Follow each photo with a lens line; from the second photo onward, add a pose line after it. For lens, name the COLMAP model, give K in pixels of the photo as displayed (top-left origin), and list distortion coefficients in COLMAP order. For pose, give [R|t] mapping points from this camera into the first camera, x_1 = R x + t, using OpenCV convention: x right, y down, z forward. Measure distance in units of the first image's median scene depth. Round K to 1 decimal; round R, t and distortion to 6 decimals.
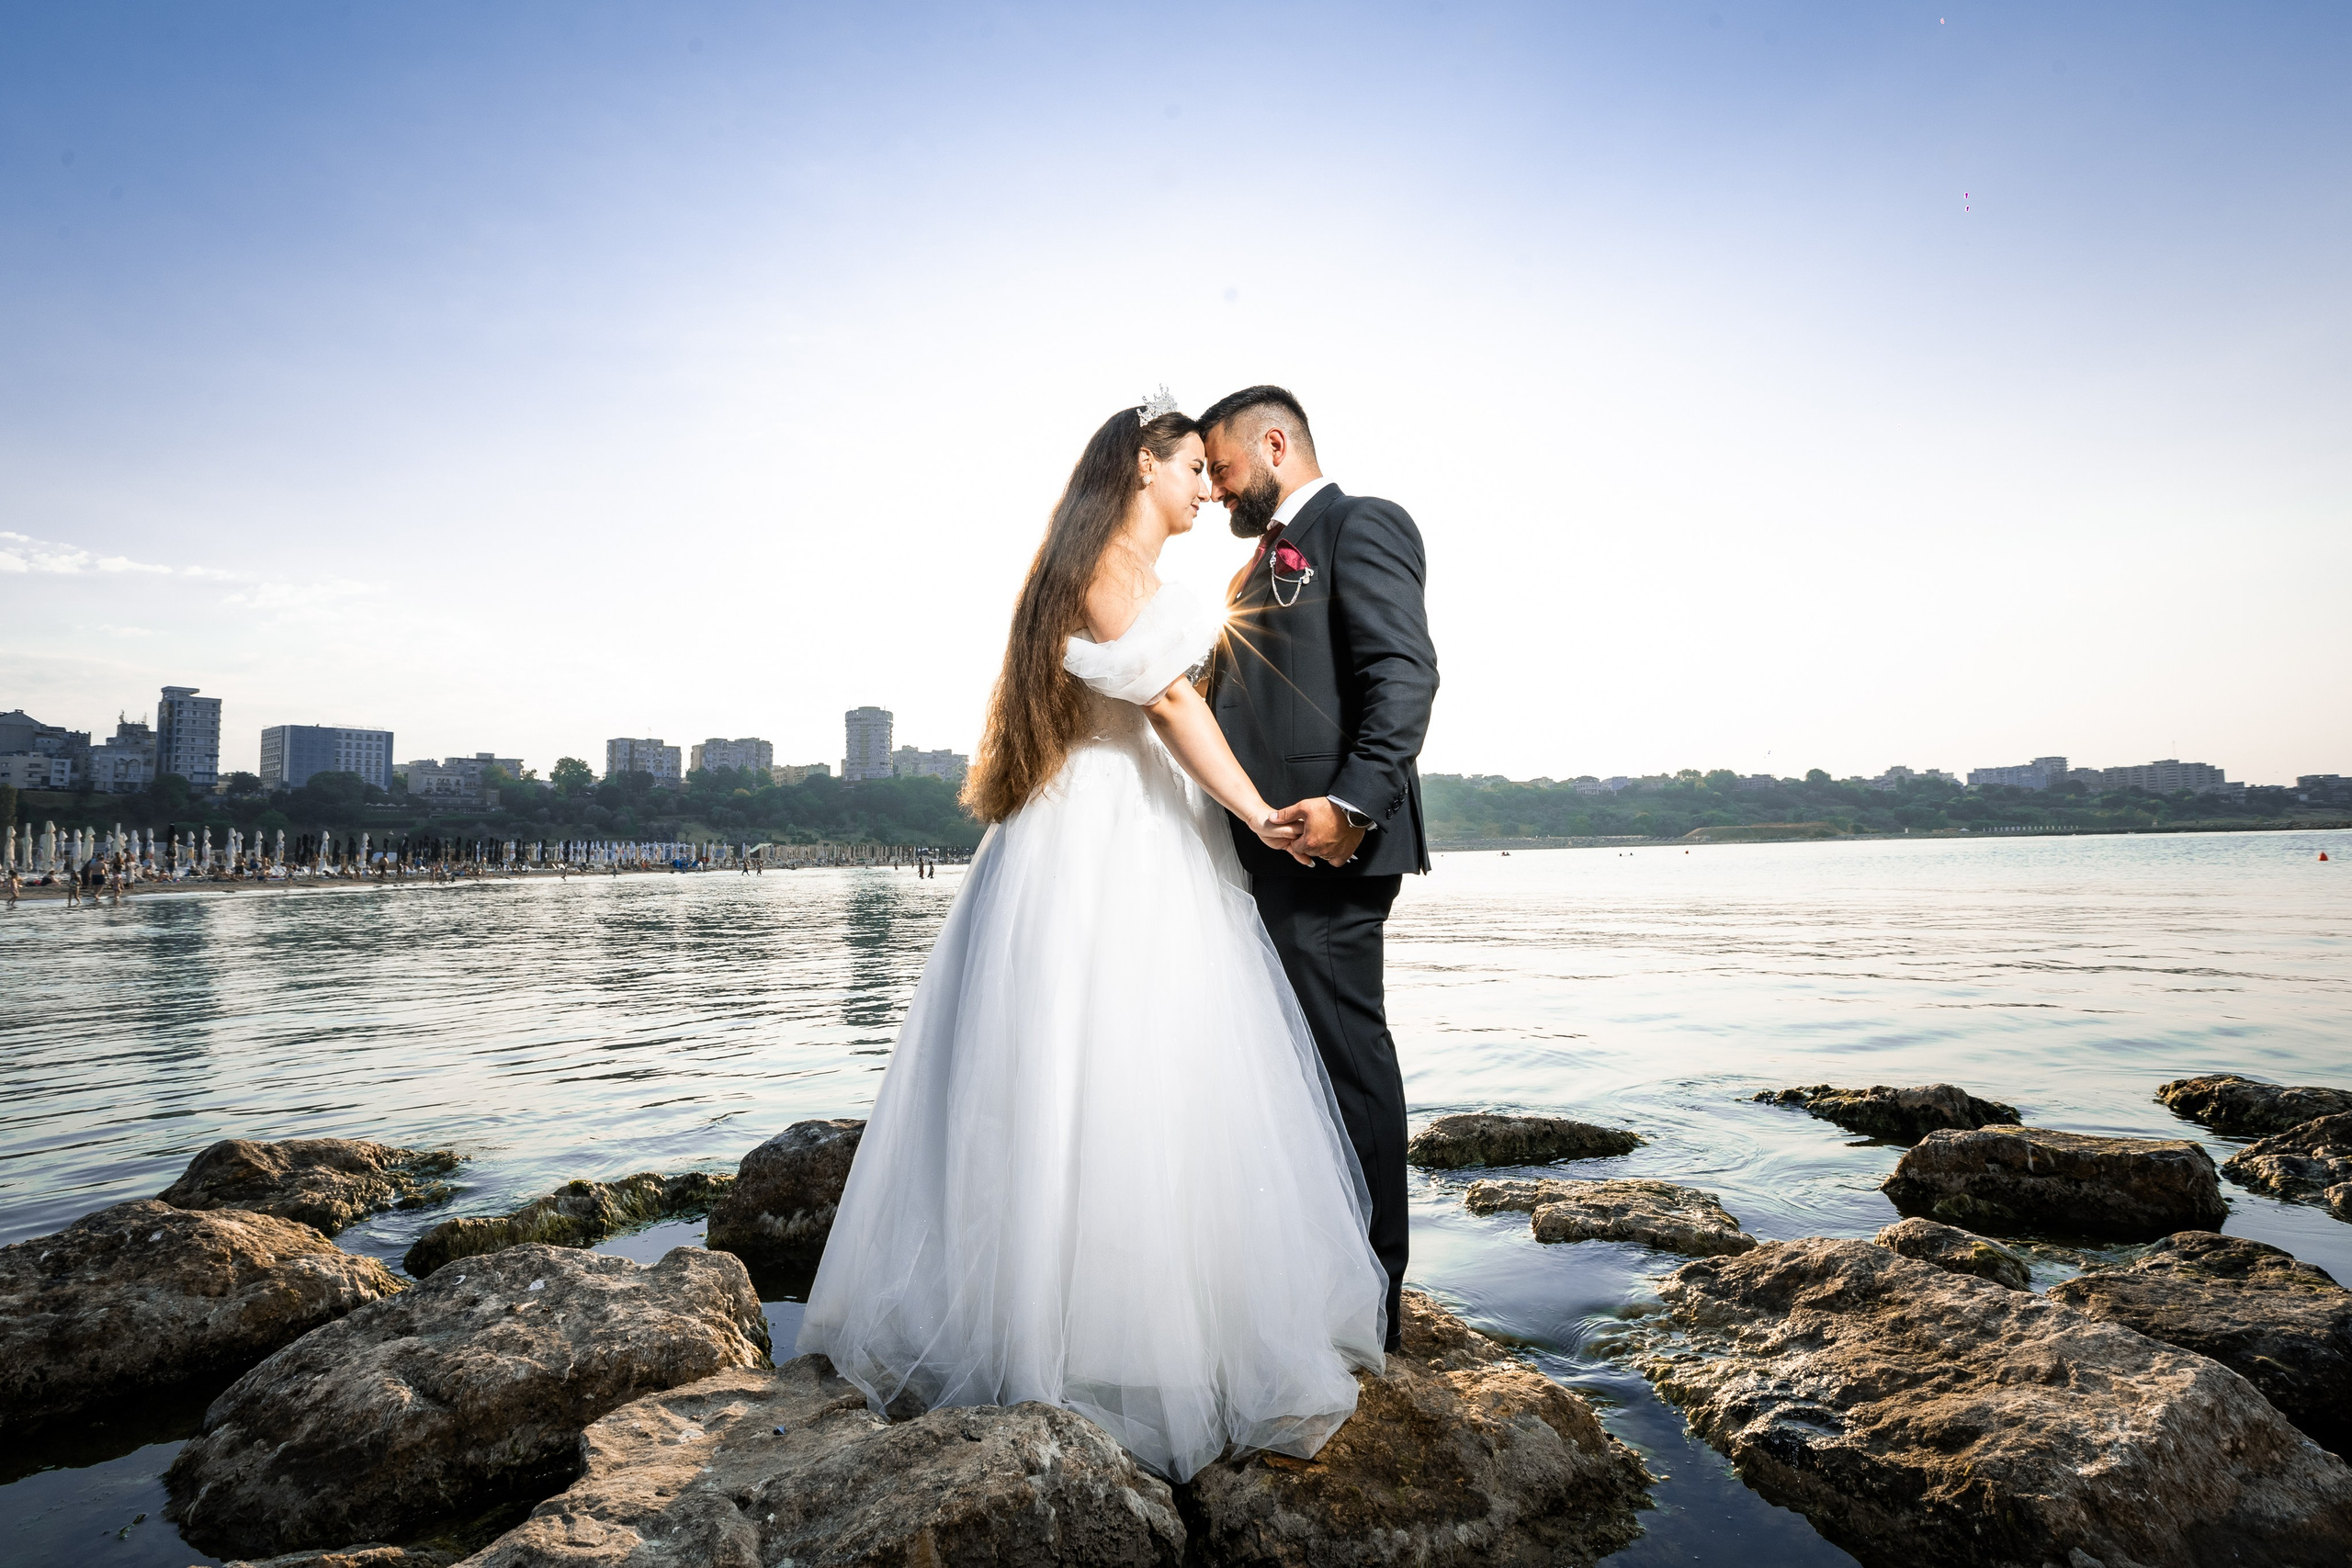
lens RADIAL K [[1176.3, 0, 1189.2], [0, 1176.3, 770.1], [0, 0, 1]] dist [-0.041573, 0.011733]
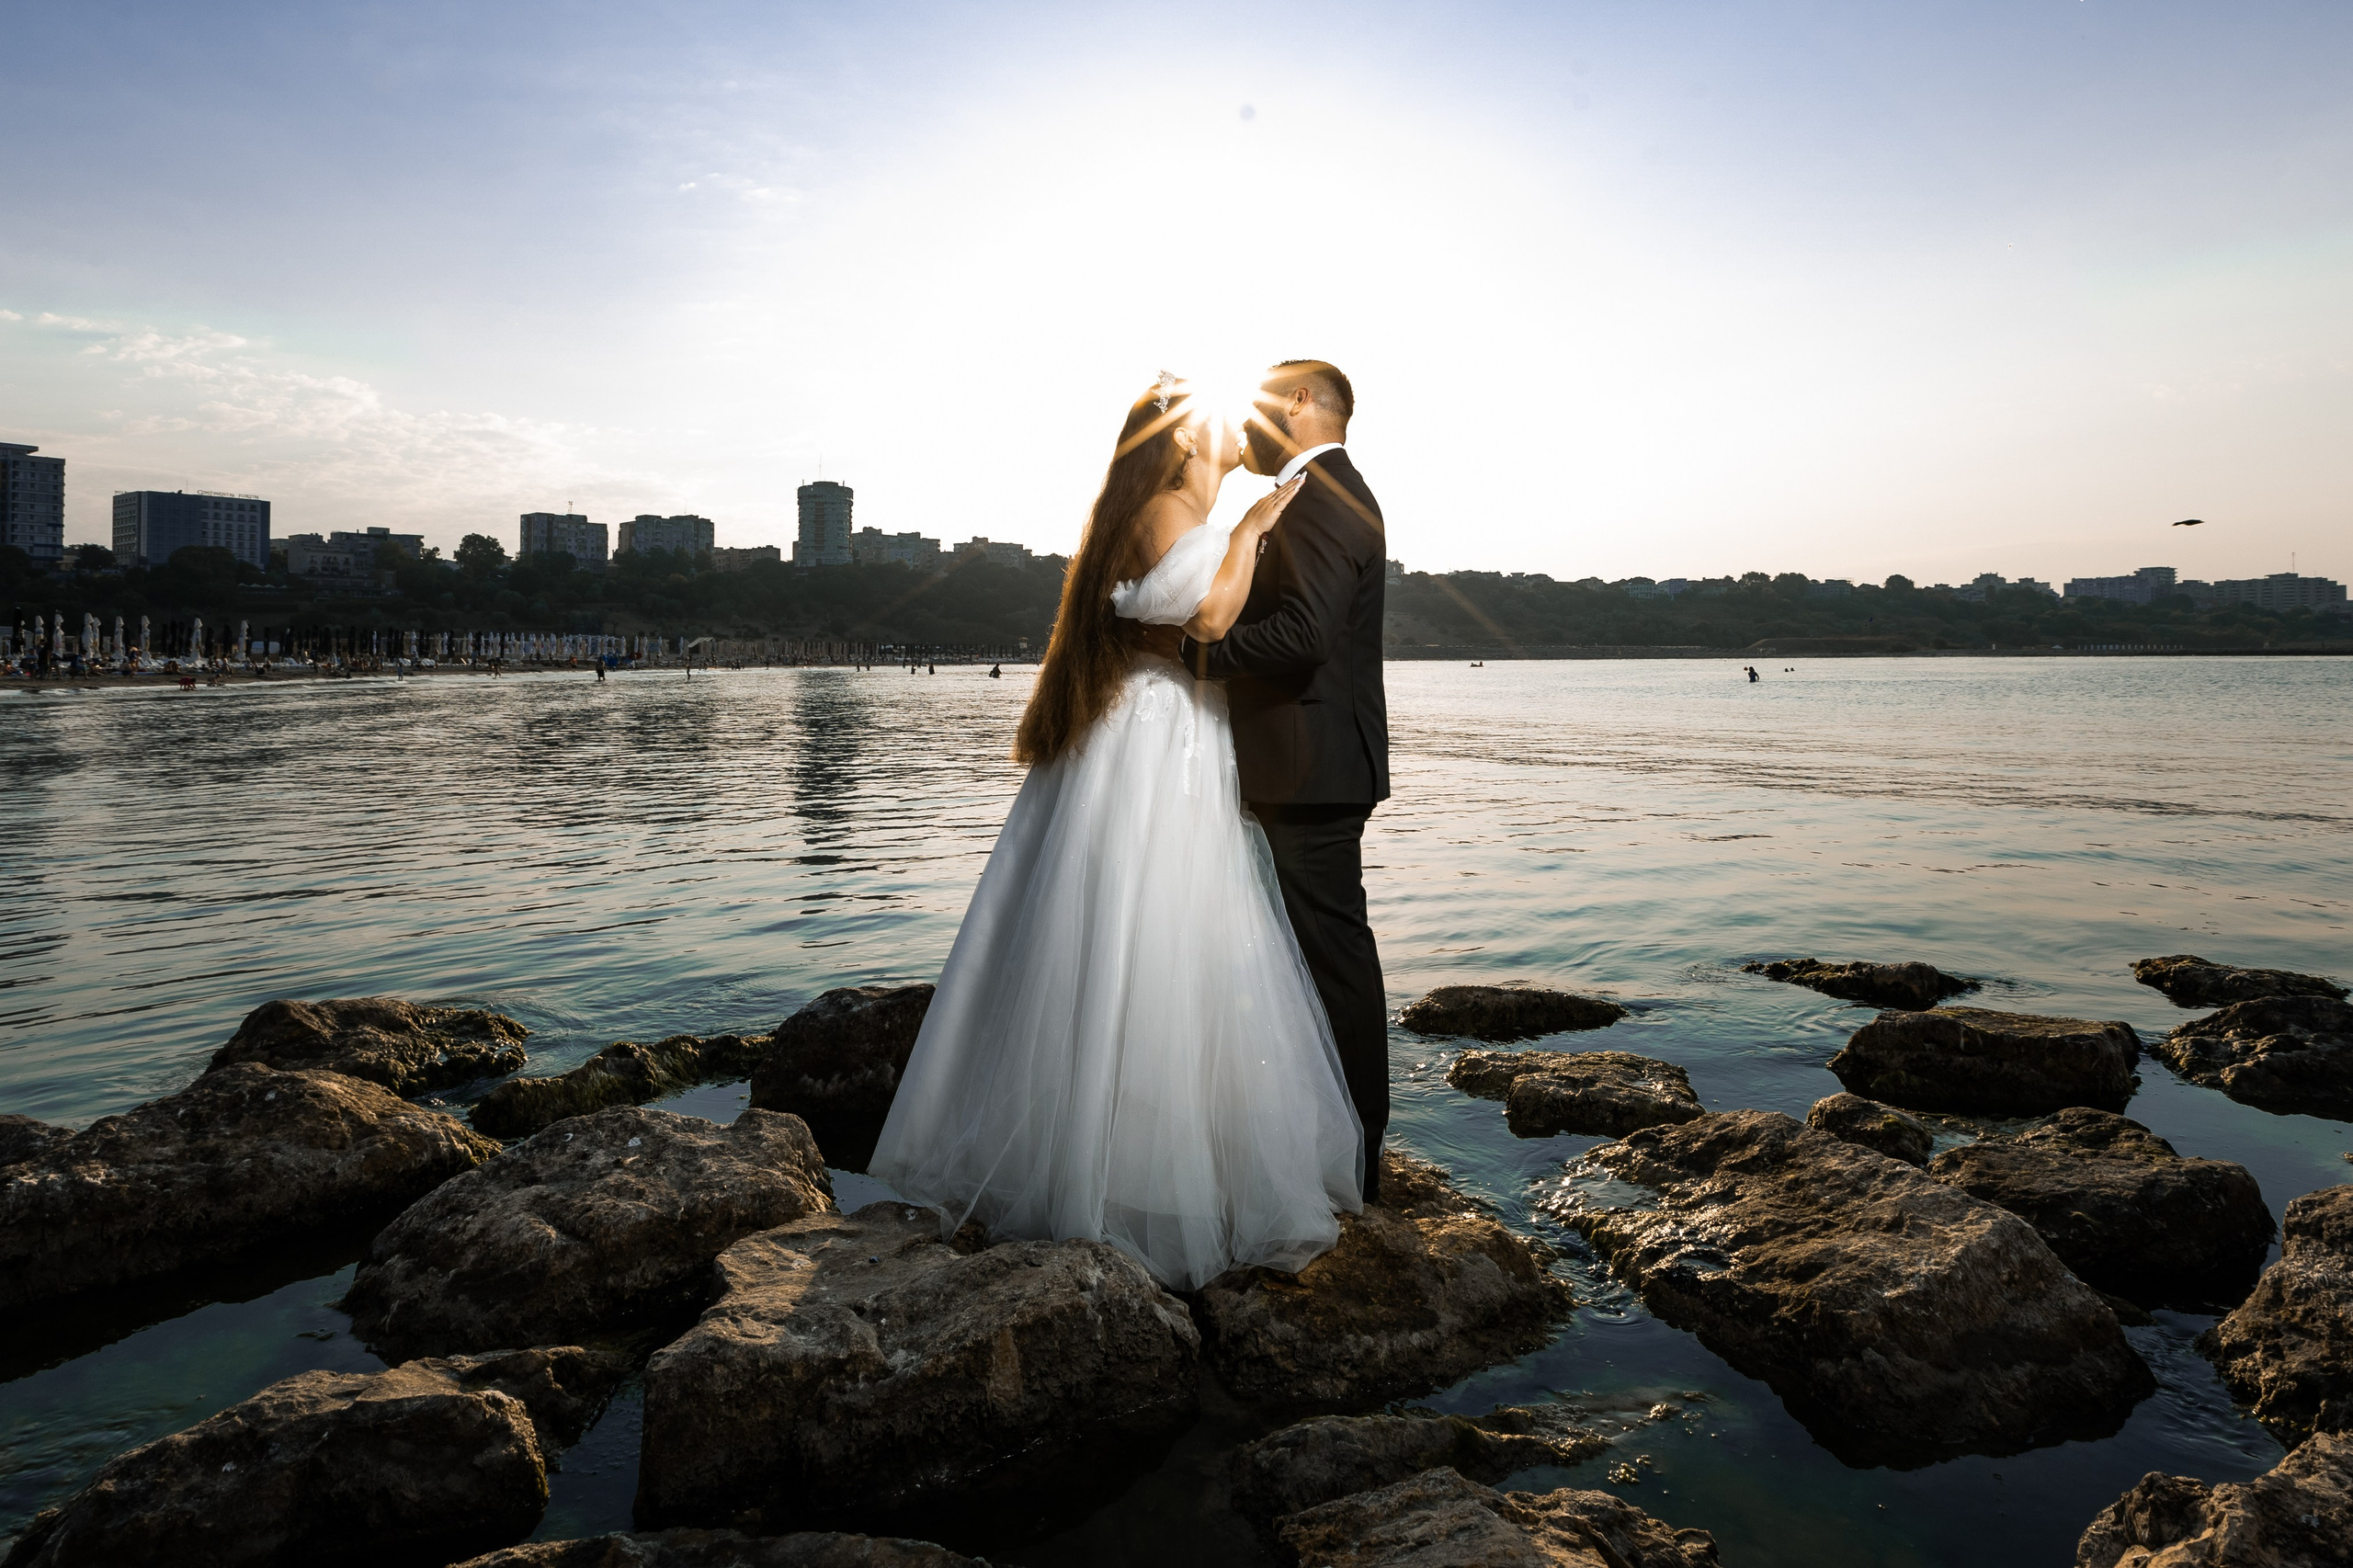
lens RADIAL K [[1339.9, 0, 1230.2], [0, 1339.9, 647.4], [0, 0, 1]] dist [-0.051302, 0.020065]
pose [[0.999389, 0.018858, 0.029438, -0.022944], [-0.020678, 0.997811, 0.062806, -0.162840], [-0.028190, -0.063377, 0.997591, -0.344224]]
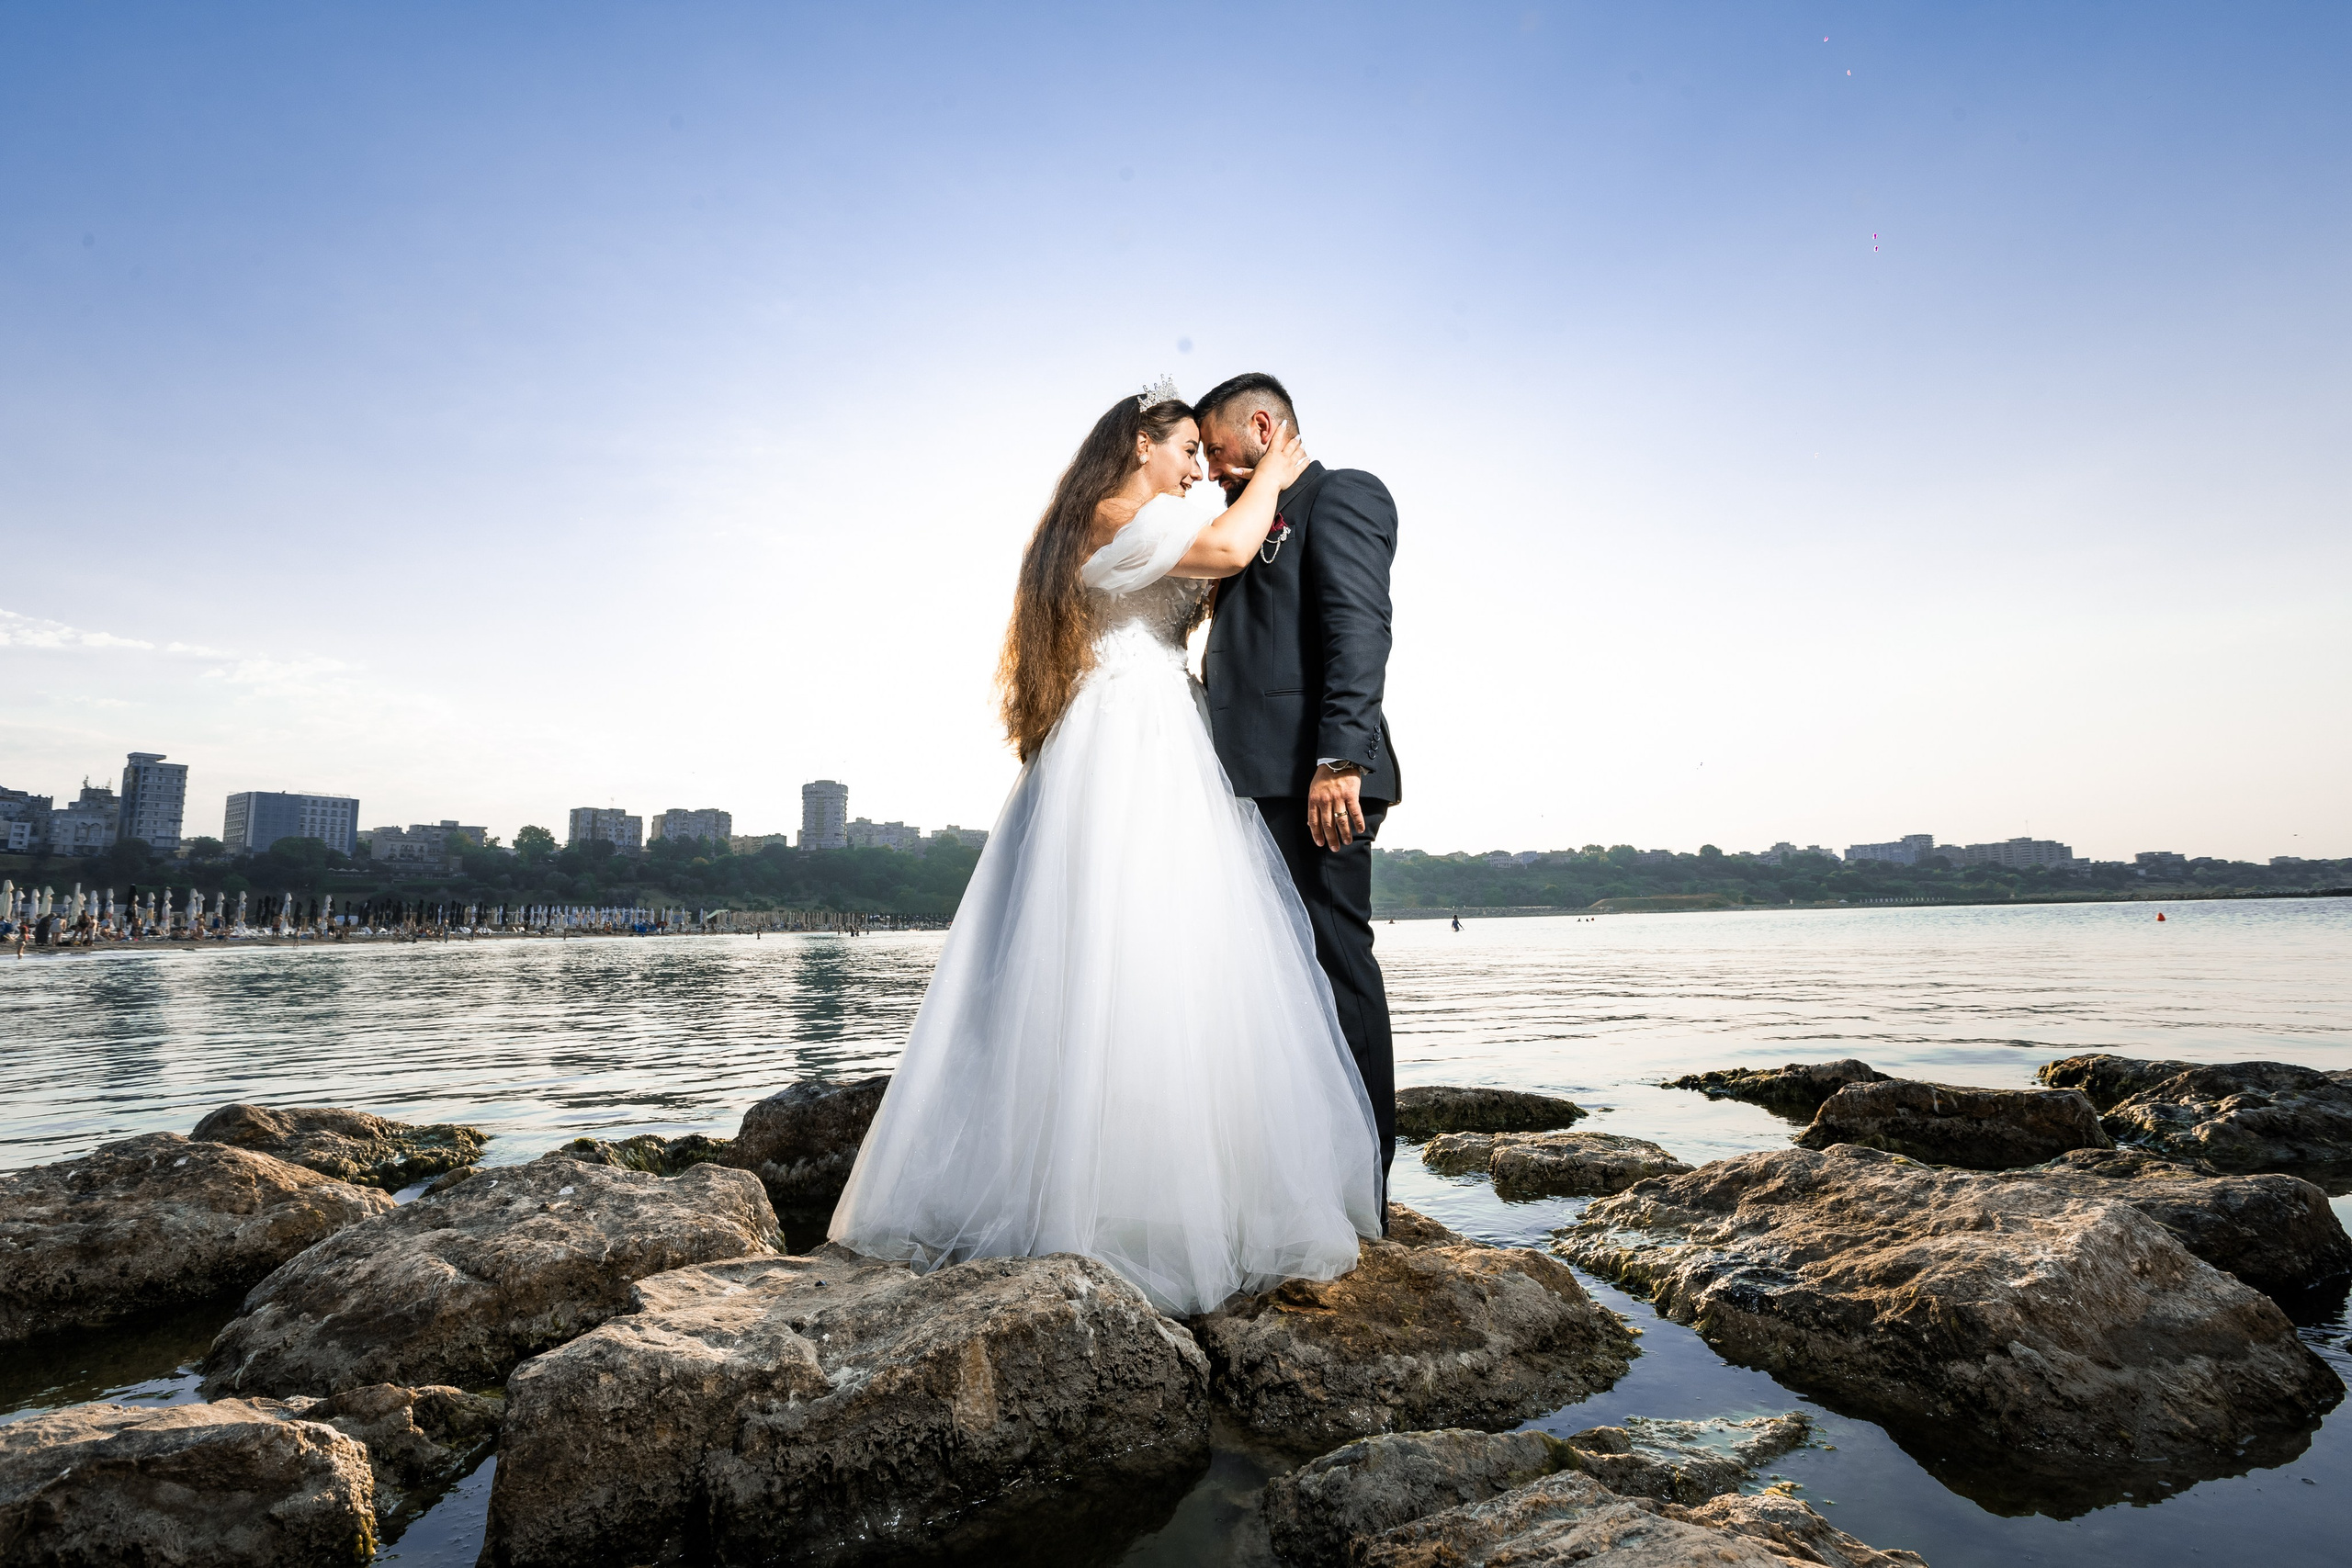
lens RADIAL K [[1107.2, 0, 1180.6], [0, 1107.2, 783.4], [0, 0, 1]] dist [-0.043092, 0.012452]
pose [[0.998925, 0.007980, 0.045658, -0.067067], [-0.005536, 0.998558, -0.053399, 0.147655], [-0.046018, 0.053089, 0.997529, -0.031916]]
